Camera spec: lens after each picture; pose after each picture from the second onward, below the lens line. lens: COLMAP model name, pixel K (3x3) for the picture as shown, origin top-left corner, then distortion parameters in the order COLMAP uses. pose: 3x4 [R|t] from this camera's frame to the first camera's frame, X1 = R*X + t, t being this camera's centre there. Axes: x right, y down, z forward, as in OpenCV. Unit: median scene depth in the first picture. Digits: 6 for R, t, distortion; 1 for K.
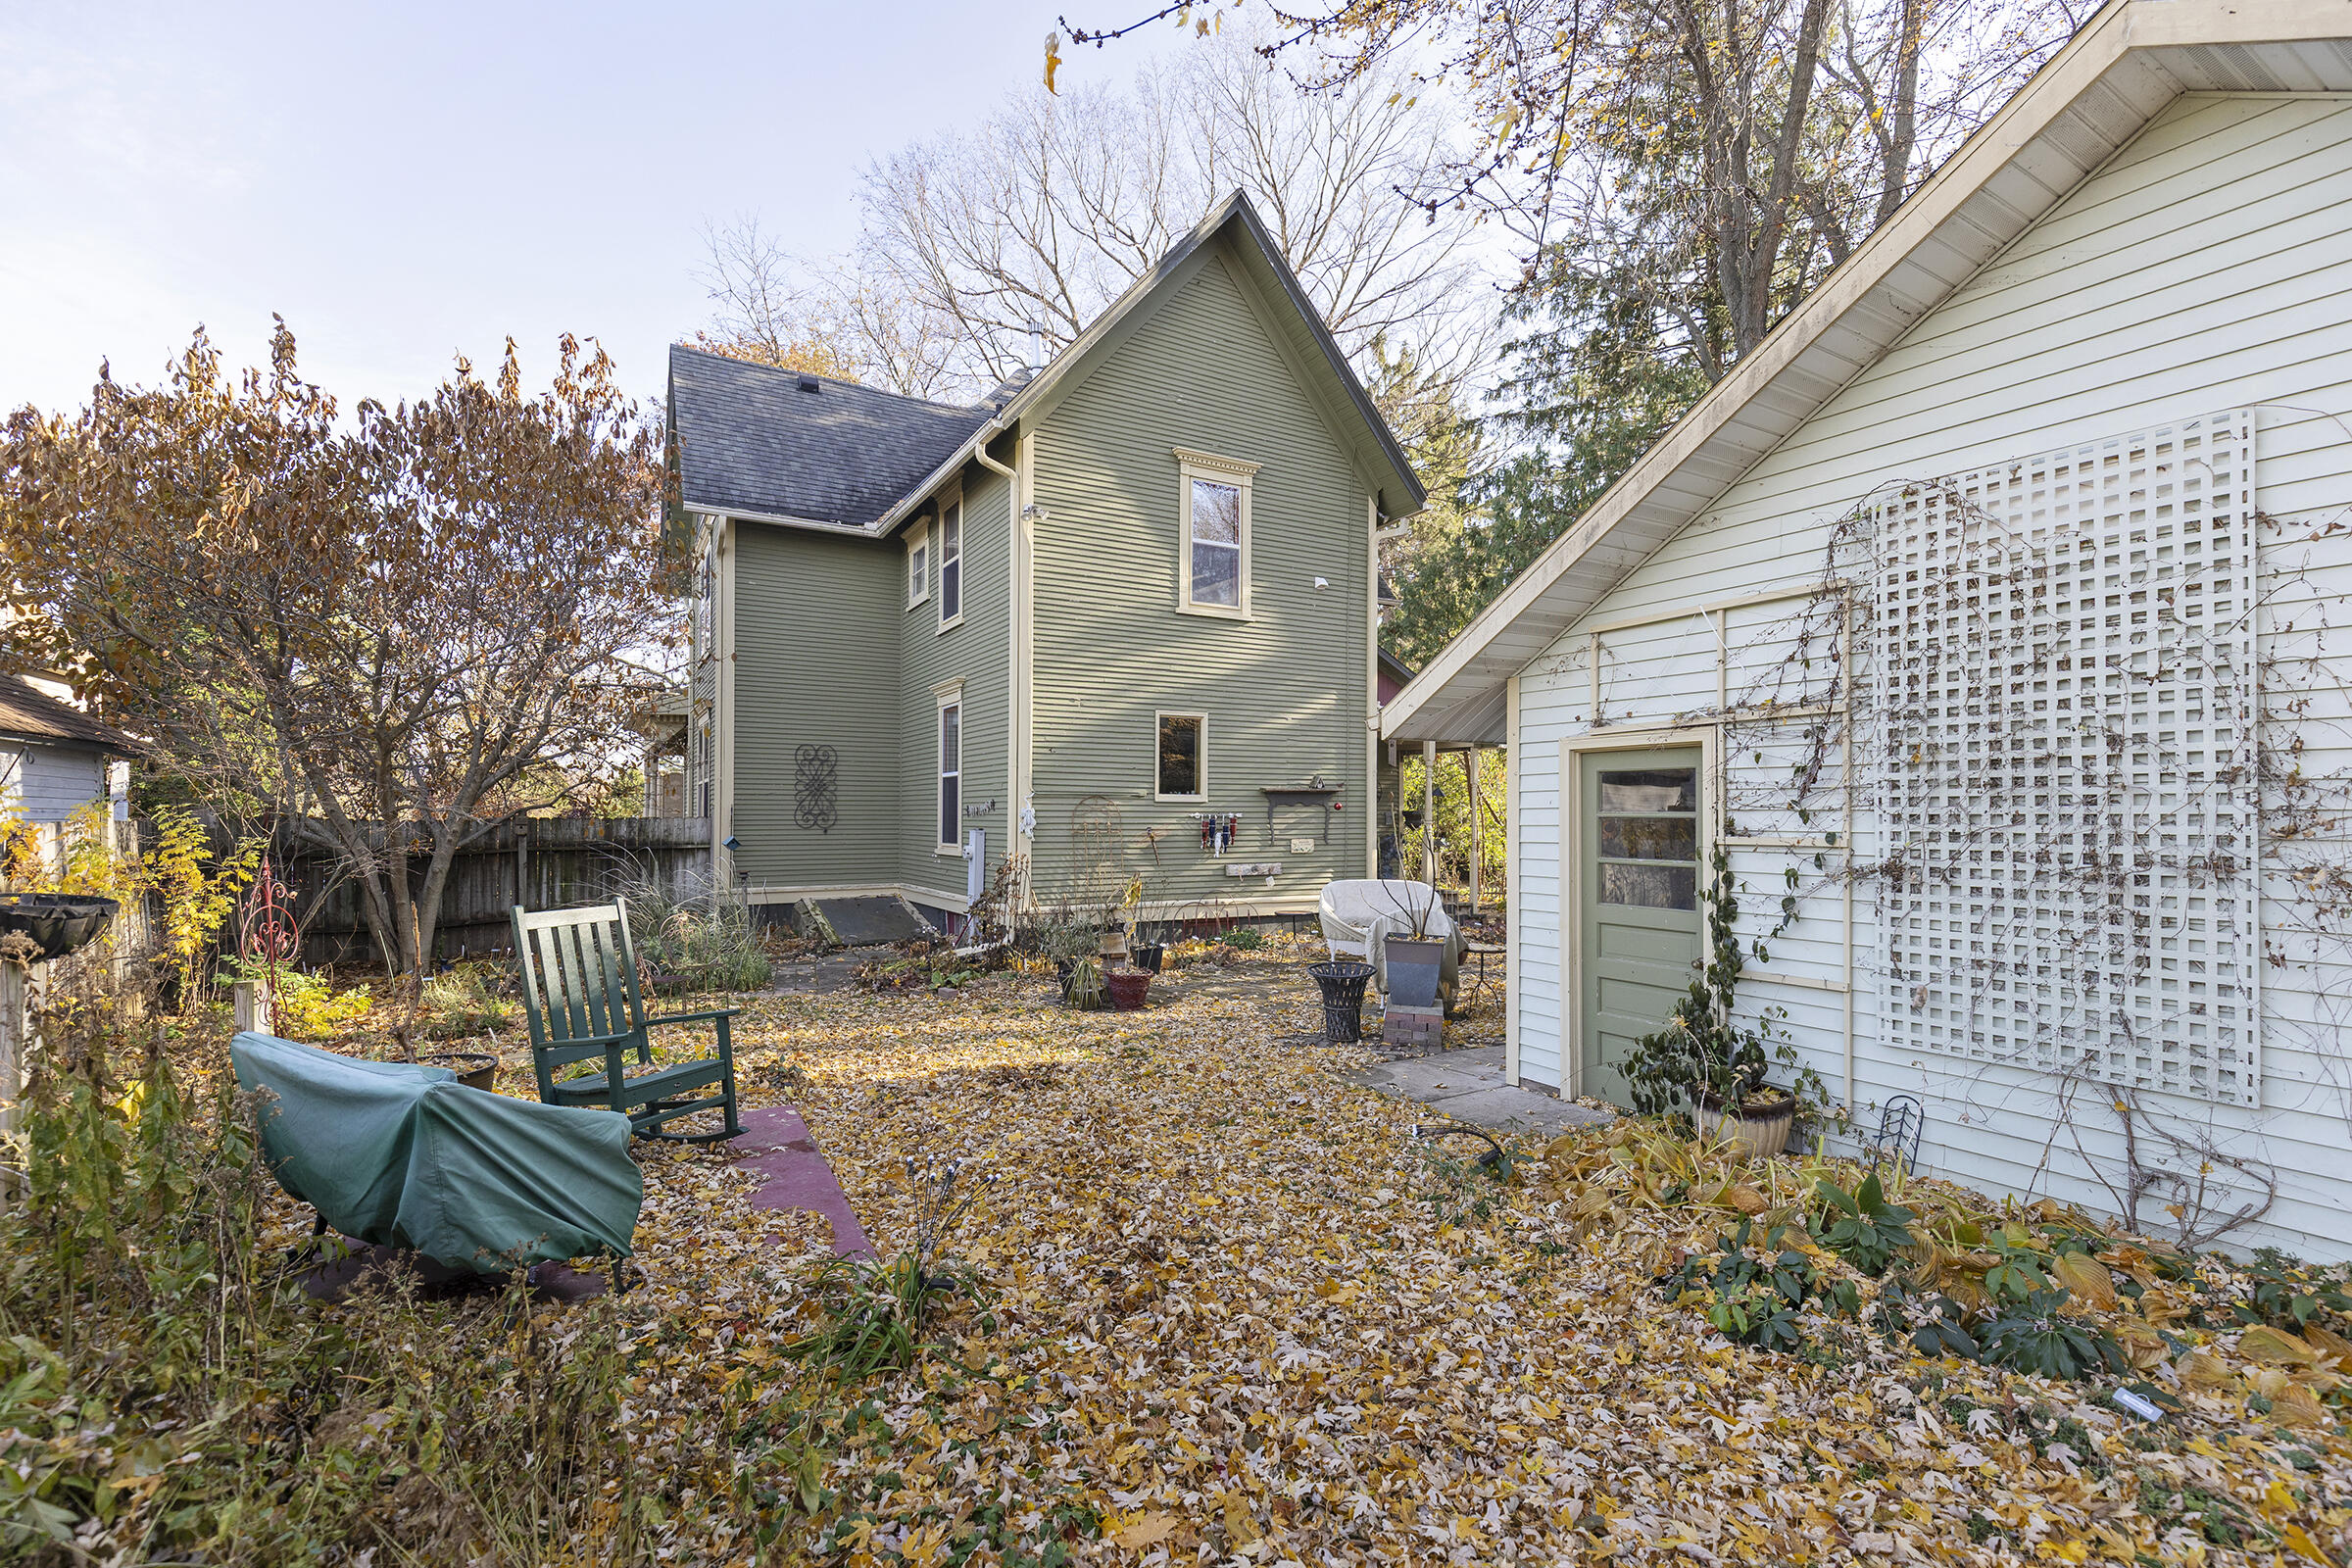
lens RADIAL K [[1053.1, 0, 1175.8], [0, 1053.1, 813.7], [0, 0, 1]] dist [0.000364, 0.000130]
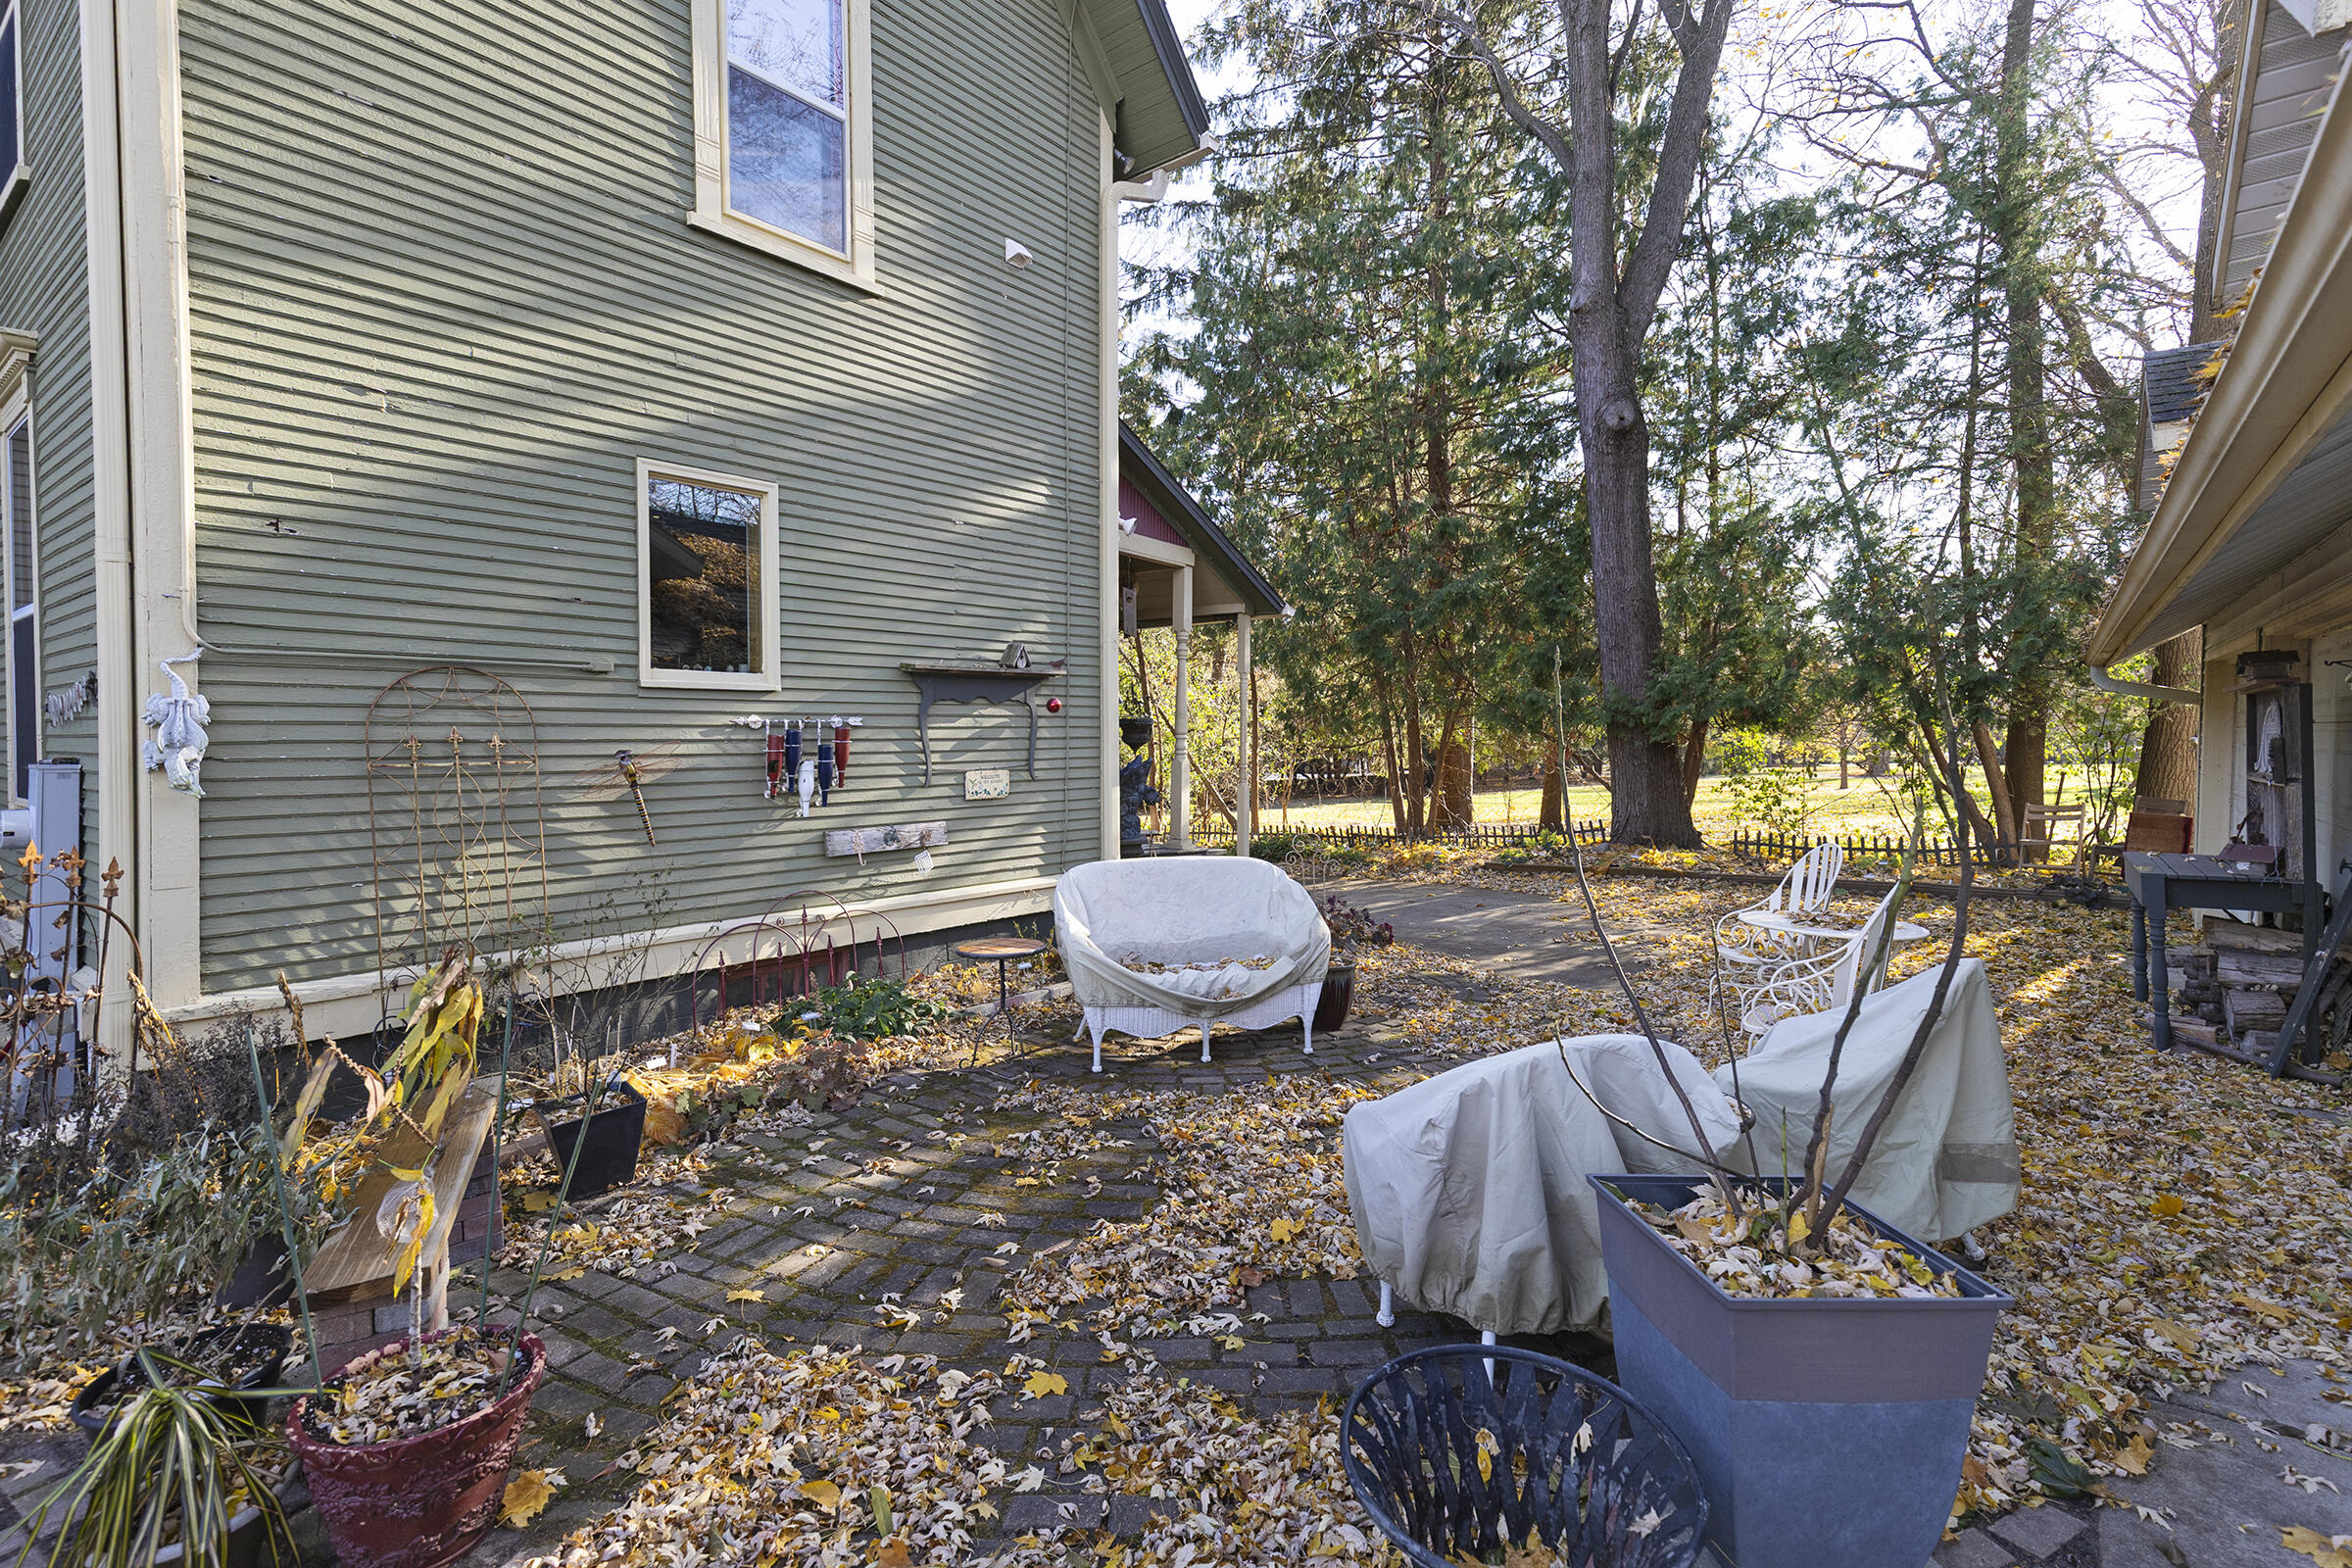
lens RADIAL K [[1096.6, 0, 1187.1], [0, 1096.6, 748.9], [0, 0, 1]] dist [0.035038, 0.000066]
pose [[0.926134, -0.010717, 0.377042, 0.013725], [0.004984, 0.999857, 0.016177, 0.006523], [-0.377161, -0.013103, 0.926055, 0.503895]]
